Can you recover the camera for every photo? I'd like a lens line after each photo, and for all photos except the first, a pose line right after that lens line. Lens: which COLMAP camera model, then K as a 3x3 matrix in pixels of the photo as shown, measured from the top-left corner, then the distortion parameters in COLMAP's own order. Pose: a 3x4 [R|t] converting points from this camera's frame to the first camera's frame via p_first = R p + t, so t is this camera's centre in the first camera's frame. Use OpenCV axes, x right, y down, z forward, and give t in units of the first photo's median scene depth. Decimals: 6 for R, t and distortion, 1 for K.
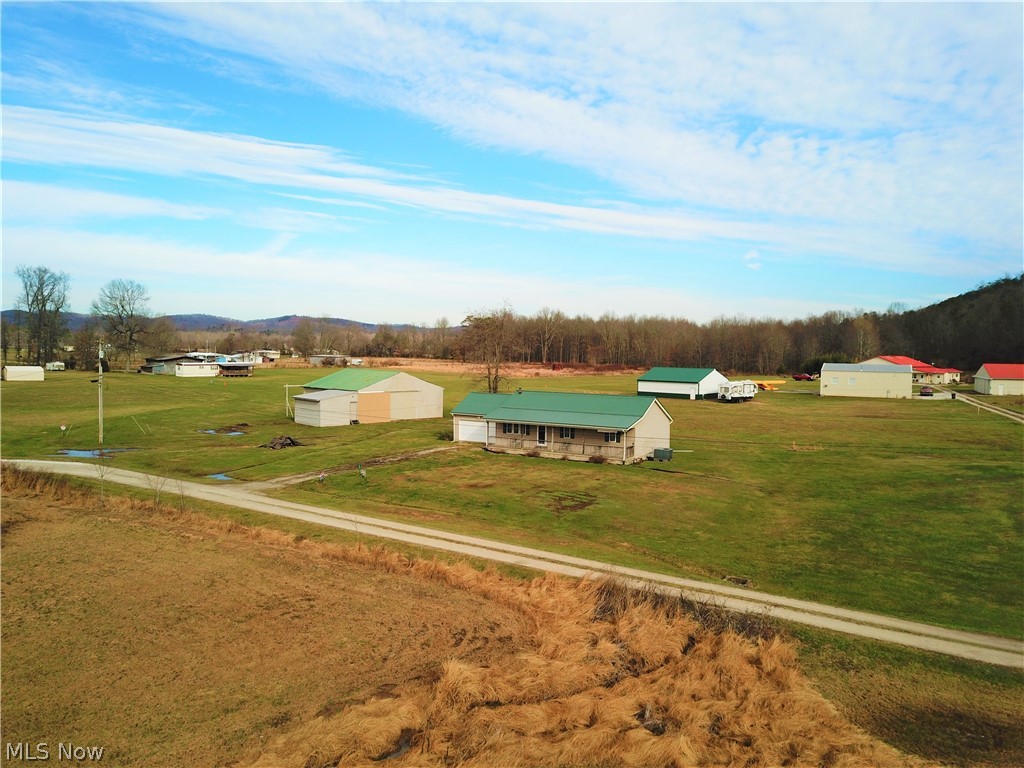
lens RADIAL K [[783.0, 0, 515.7], [0, 783.0, 382.6], [0, 0, 1]] dist [0.014171, -0.015795]
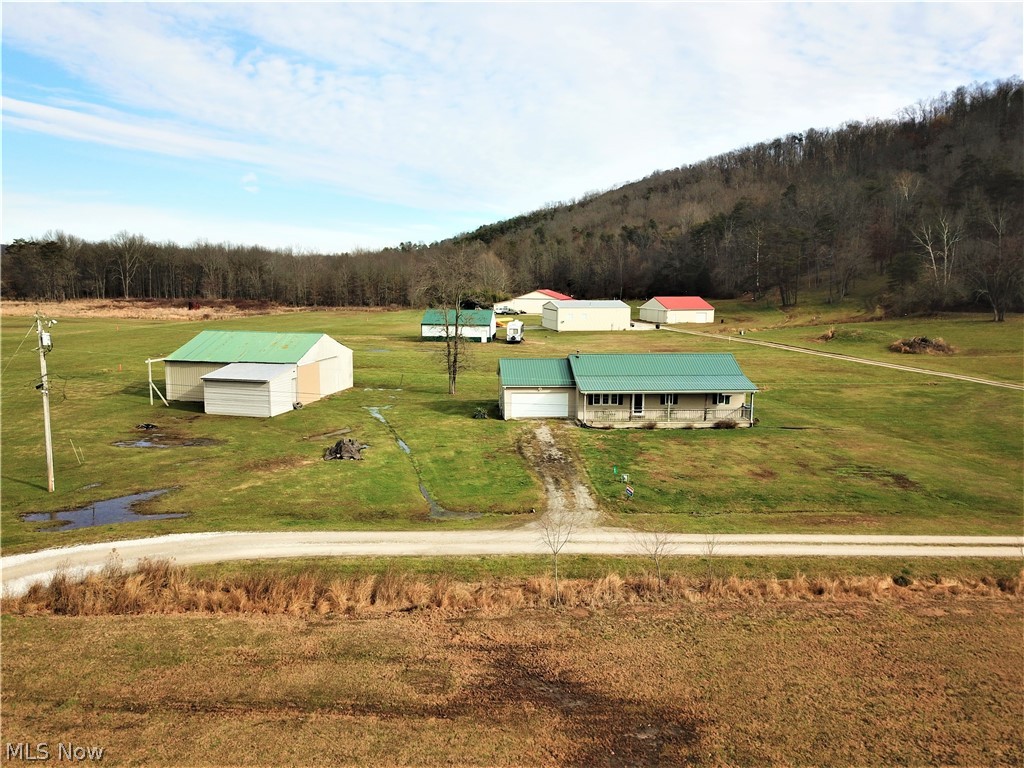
lens RADIAL K [[783.0, 0, 540.2], [0, 783.0, 331.4], [0, 0, 1]] dist [0.014171, -0.015795]
pose [[0.805389, -0.044456, 0.591077, -0.582771], [0.026731, 0.998893, 0.038706, -0.054730], [-0.592144, -0.015374, 0.805686, 0.324959]]
